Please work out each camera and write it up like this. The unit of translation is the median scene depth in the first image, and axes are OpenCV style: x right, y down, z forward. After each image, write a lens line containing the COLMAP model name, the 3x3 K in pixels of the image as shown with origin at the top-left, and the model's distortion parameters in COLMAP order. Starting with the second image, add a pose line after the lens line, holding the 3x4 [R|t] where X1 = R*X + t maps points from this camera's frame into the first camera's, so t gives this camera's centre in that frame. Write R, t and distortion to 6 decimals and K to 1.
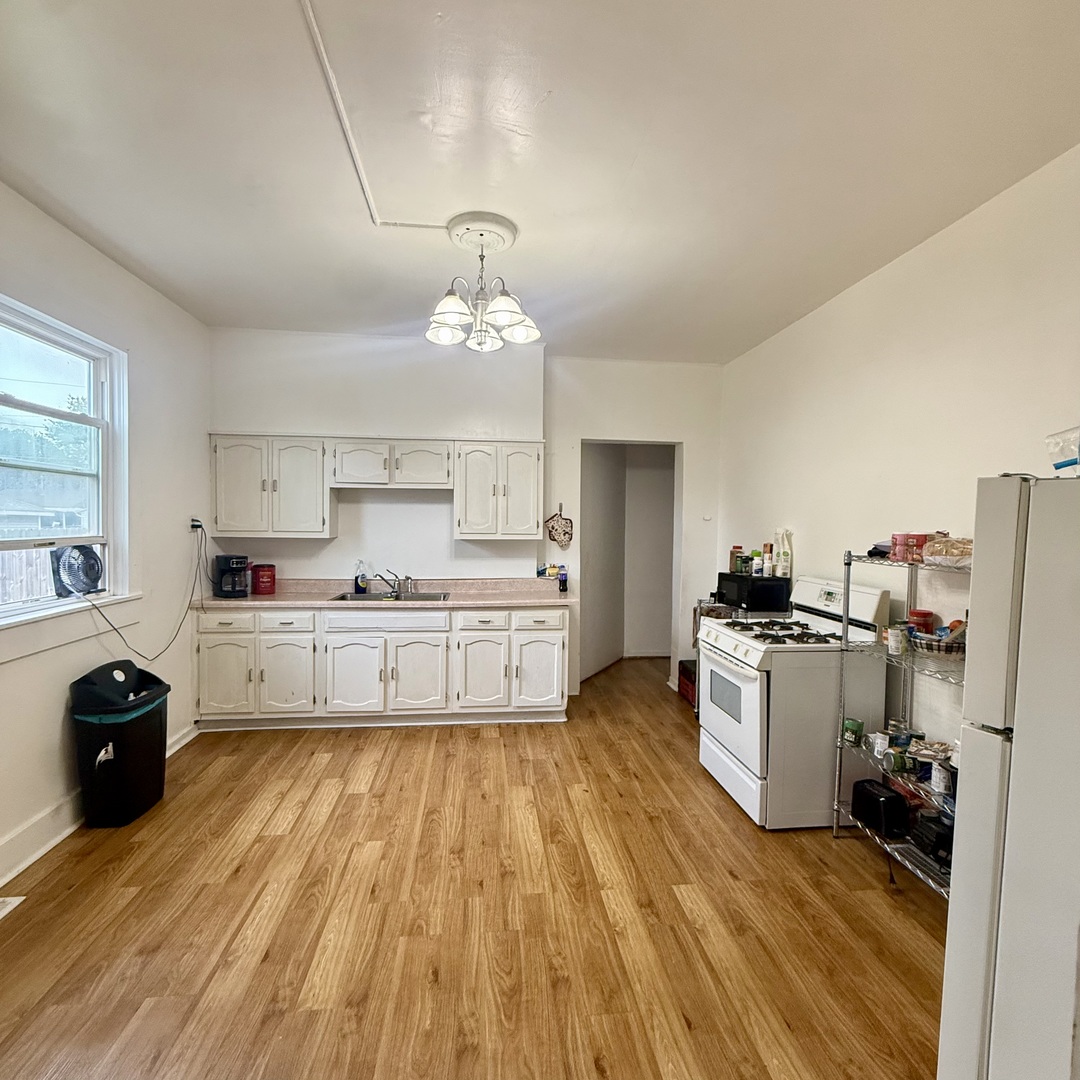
lens RADIAL K [[574.3, 0, 542.4], [0, 574.3, 542.4], [0, 0, 1]] dist [0.003502, 0.001151]
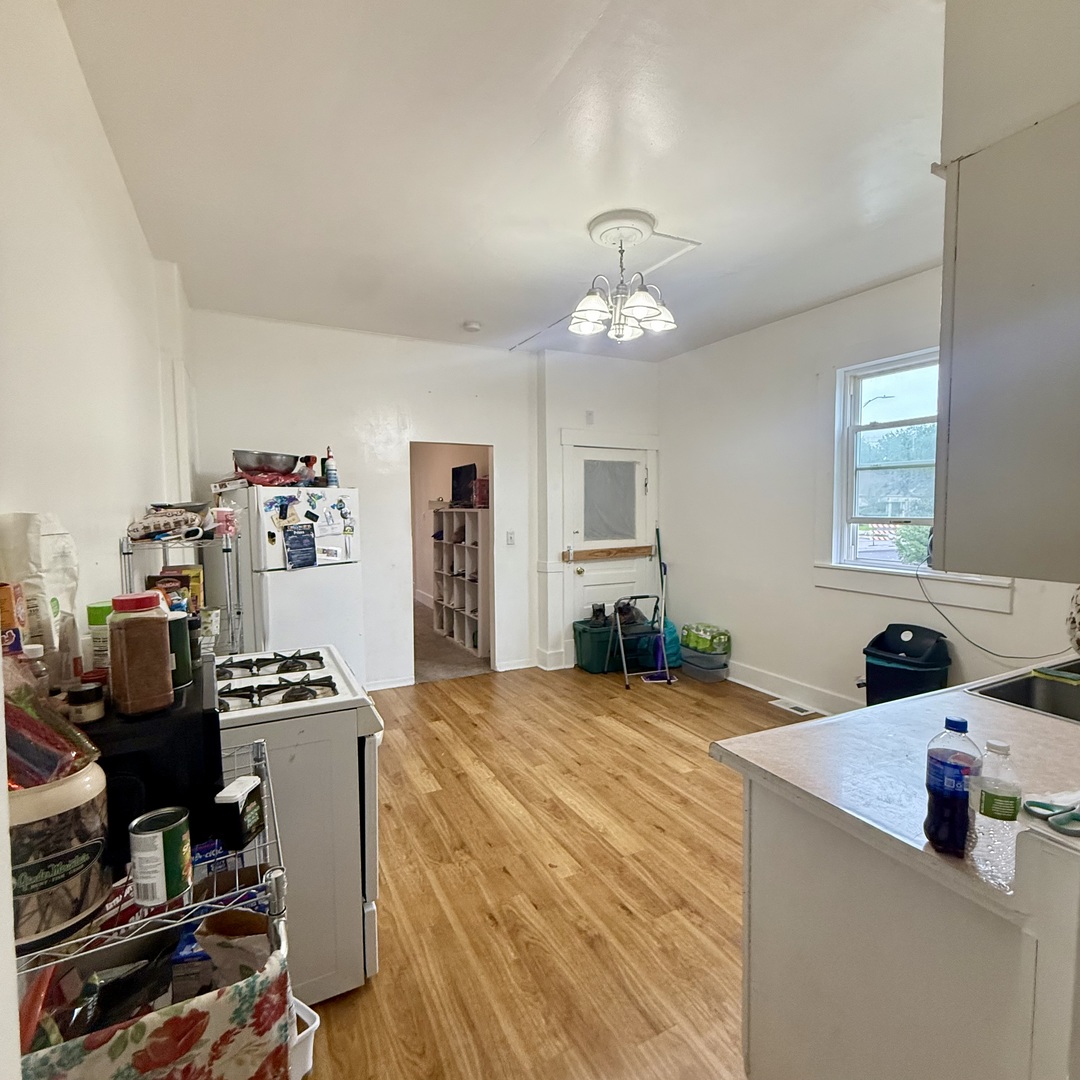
lens RADIAL K [[574.3, 0, 542.4], [0, 574.3, 540.4], [0, 0, 1]] dist [0.003502, 0.001151]
pose [[-0.932796, 0.014965, -0.360094, 0.414482], [-0.020413, 0.995340, 0.094243, -0.064036], [0.359826, 0.095261, -0.928144, 1.957194]]
